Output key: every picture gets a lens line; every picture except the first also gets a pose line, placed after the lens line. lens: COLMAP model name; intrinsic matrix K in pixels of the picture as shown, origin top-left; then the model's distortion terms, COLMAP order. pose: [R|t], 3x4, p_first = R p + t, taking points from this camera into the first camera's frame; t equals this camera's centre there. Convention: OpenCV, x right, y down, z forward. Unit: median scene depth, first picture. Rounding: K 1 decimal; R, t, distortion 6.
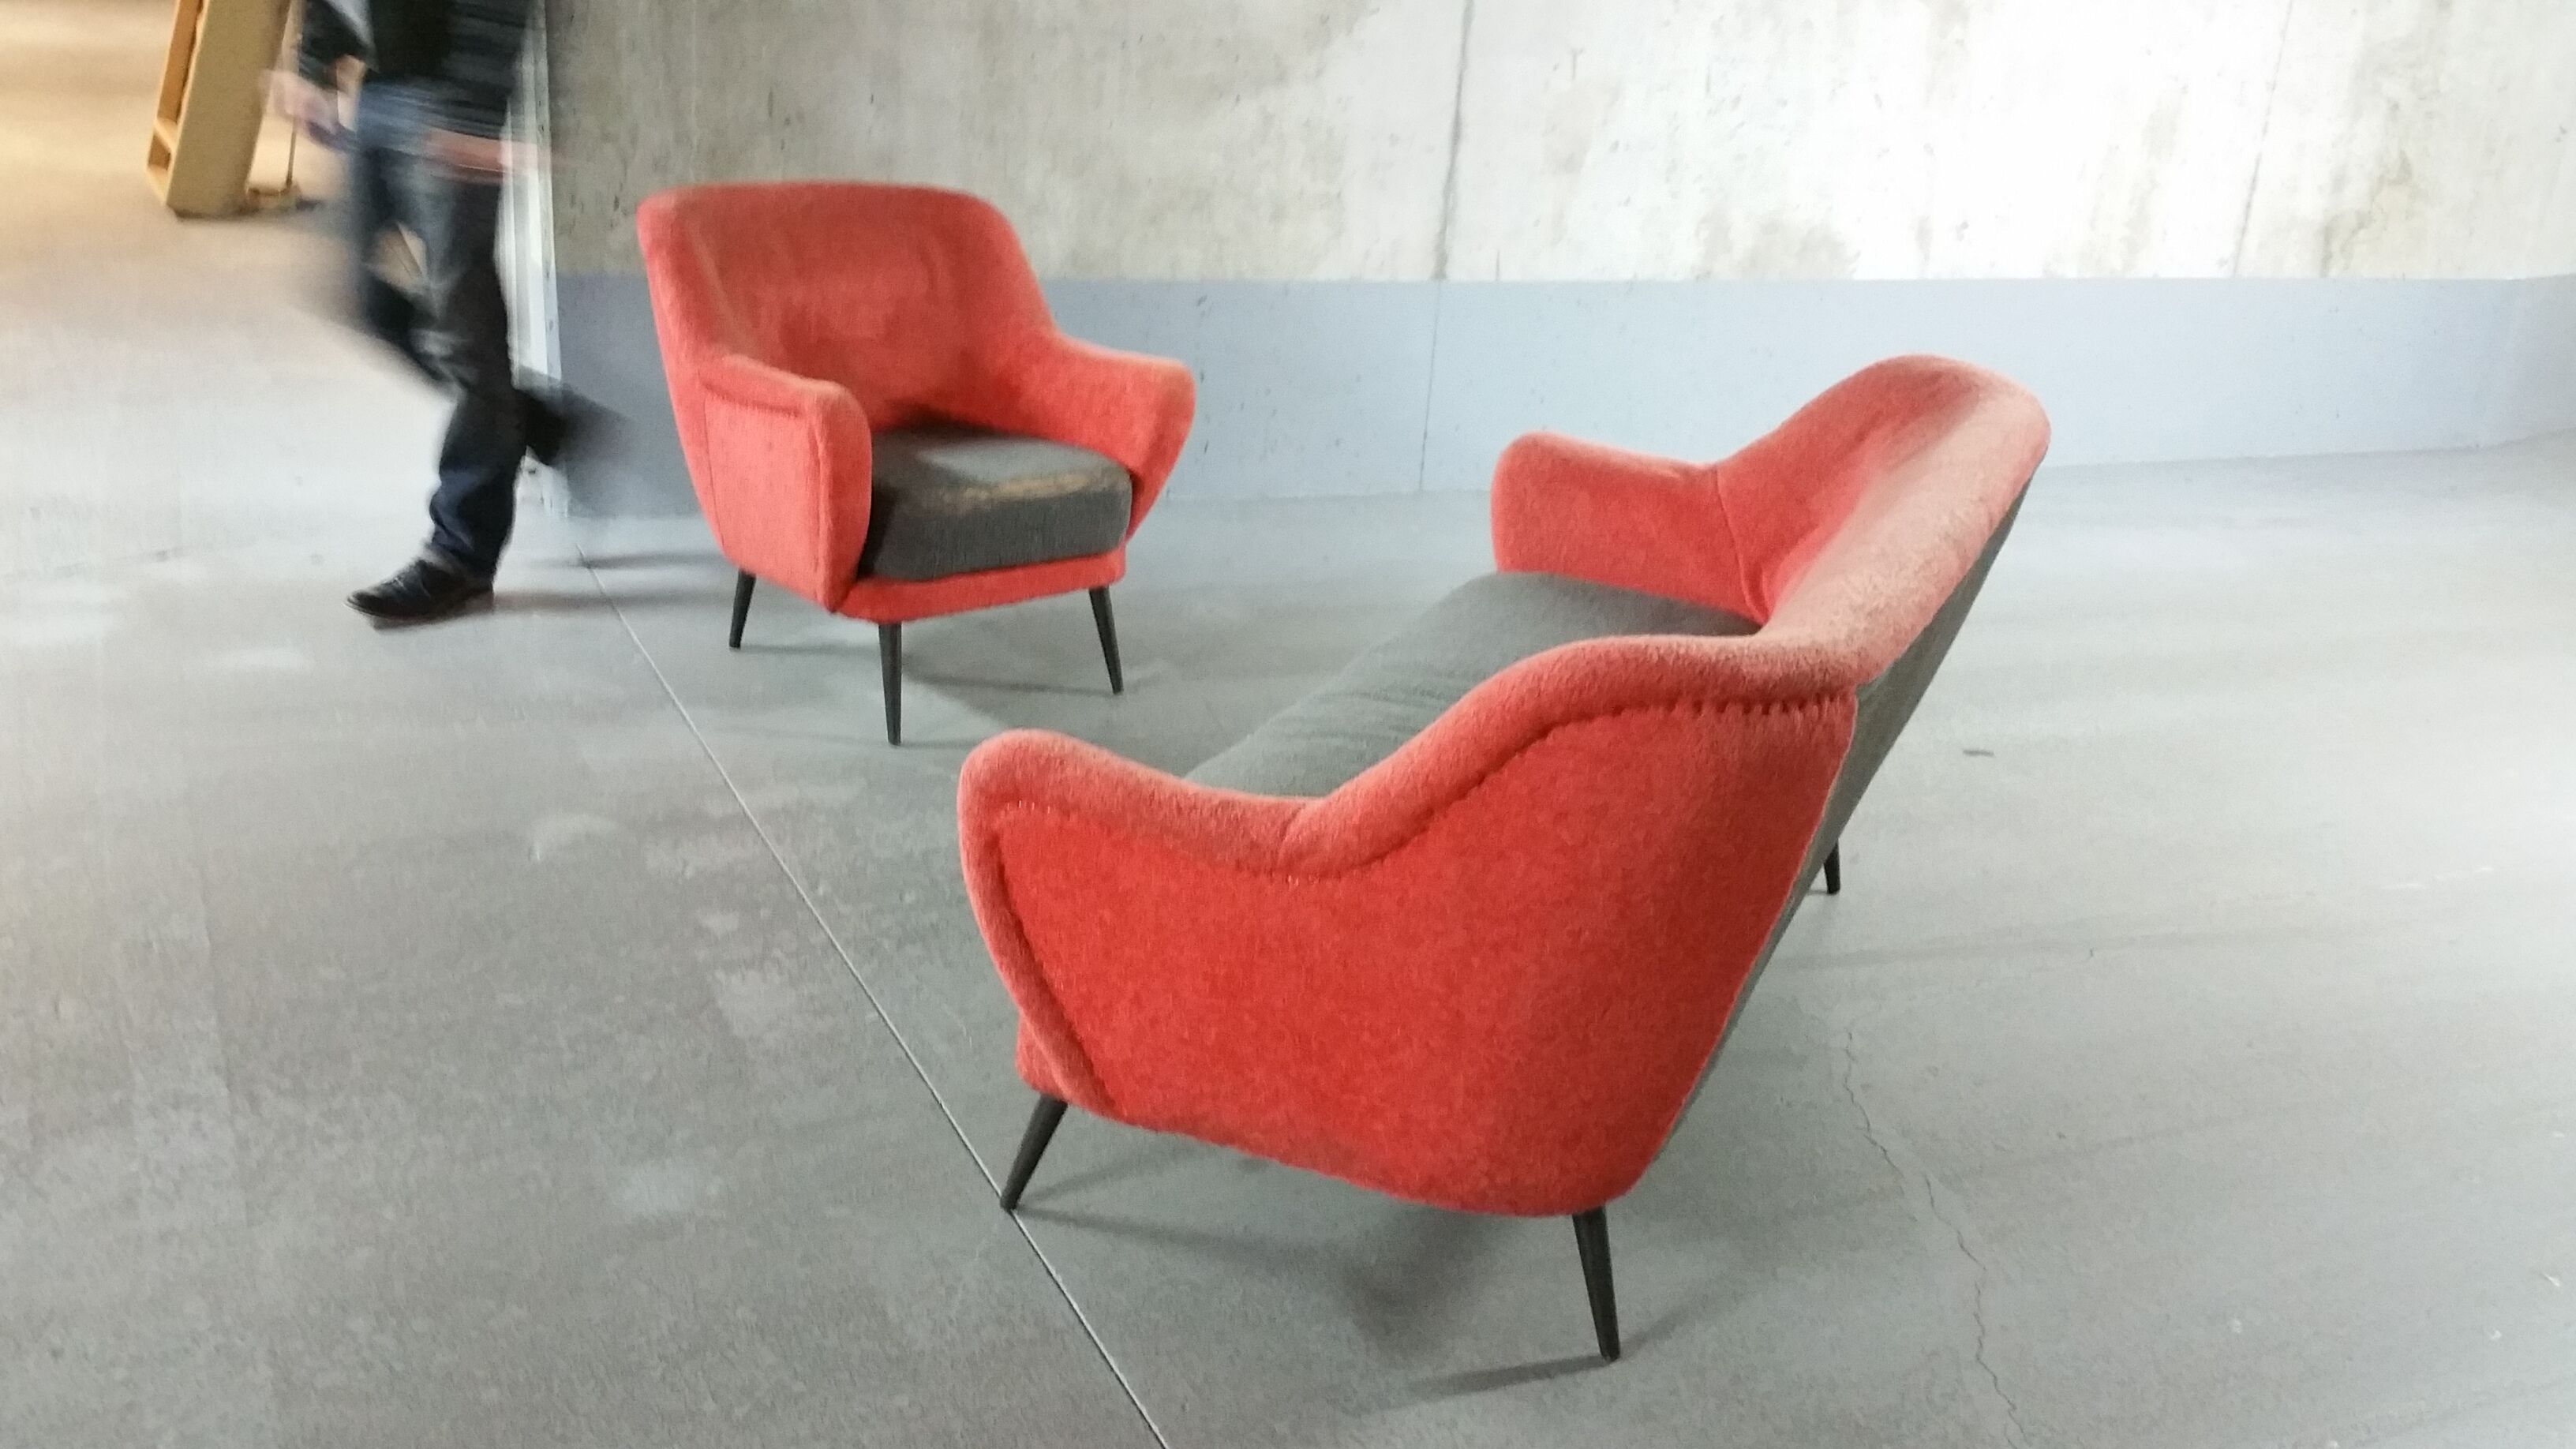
lens RADIAL K [[2293.6, 0, 1289.4], [0, 2293.6, 752.2], [0, 0, 1]] dist [0.159795, -0.337441]
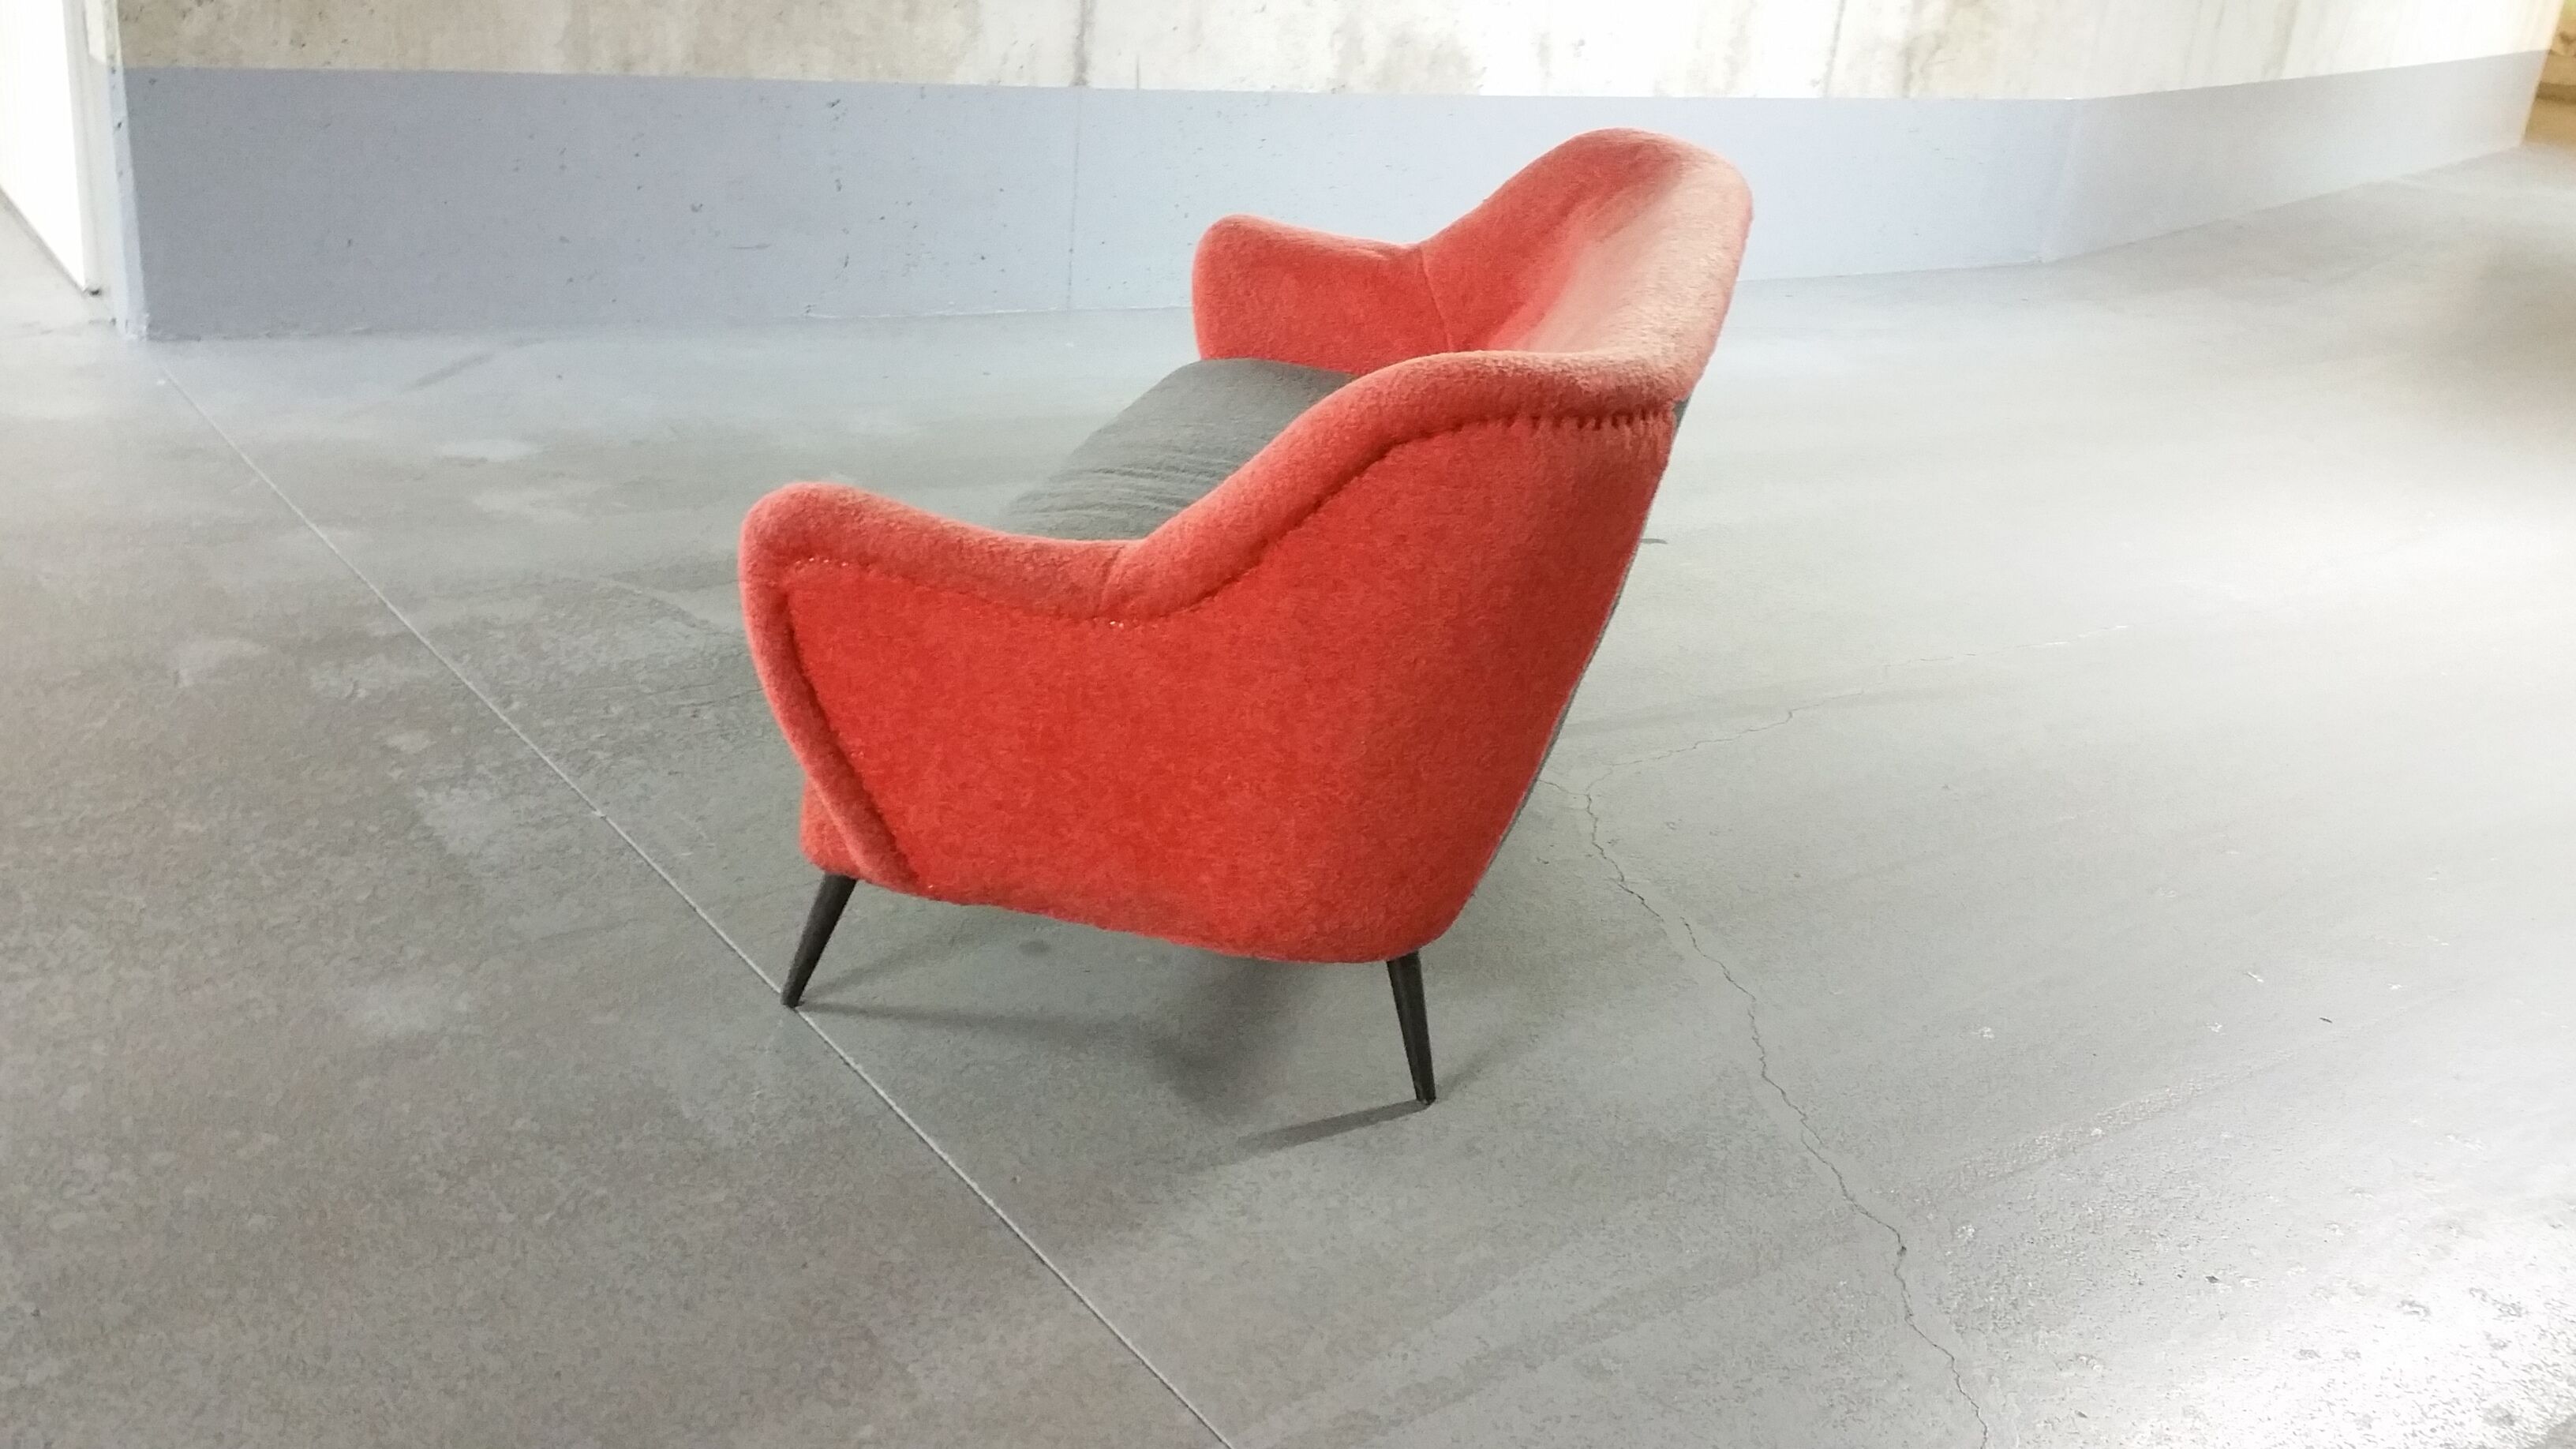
lens RADIAL K [[2295.9, 0, 1282.7], [0, 2295.9, 730.8], [0, 0, 1]] dist [0.154676, -0.344256]
pose [[0.982786, -0.048362, 0.178305, -0.086789], [0.040067, 0.997953, 0.049838, 0.046089], [-0.180351, -0.041836, 0.982712, 0.035867]]
